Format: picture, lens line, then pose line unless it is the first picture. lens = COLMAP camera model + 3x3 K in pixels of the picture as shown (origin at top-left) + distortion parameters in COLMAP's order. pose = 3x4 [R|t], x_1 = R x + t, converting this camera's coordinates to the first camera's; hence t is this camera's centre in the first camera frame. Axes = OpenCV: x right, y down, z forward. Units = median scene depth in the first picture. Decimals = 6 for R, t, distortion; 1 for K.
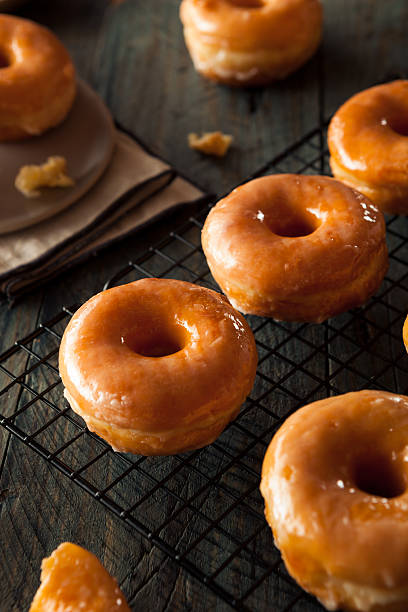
lens RADIAL K [[1216.6, 0, 204.0], [0, 1216.6, 306.0], [0, 0, 1]] dist [0.279890, 0.008208]
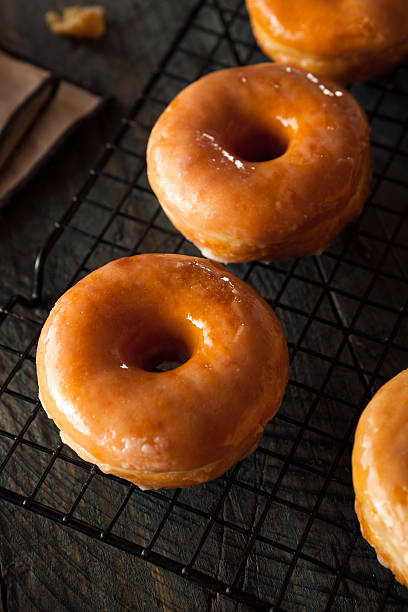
lens RADIAL K [[1269.0, 0, 204.0], [0, 1269.0, 306.0], [0, 0, 1]] dist [0.371247, 0.420843]
pose [[0.949365, -0.256708, 0.181126, -0.148510], [0.212541, 0.949342, 0.231467, -0.174435], [-0.231370, -0.181250, 0.955833, 0.193453]]
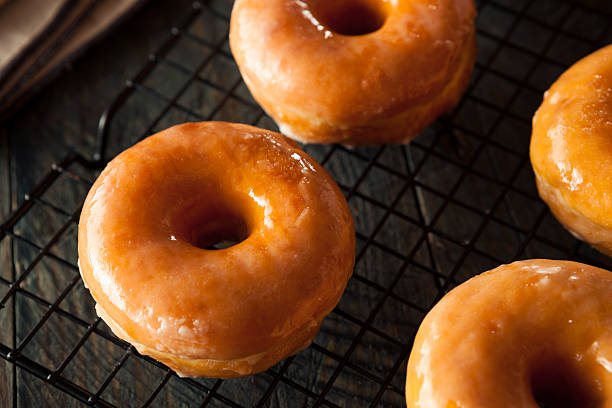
lens RADIAL K [[1269.0, 0, 315.5], [0, 1269.0, 211.8], [0, 0, 1]] dist [0.371247, 0.420843]
pose [[0.974046, -0.155178, 0.164783, -0.100293], [0.115196, 0.966526, 0.229255, -0.137686], [-0.194842, -0.204323, 0.959317, 0.249476]]
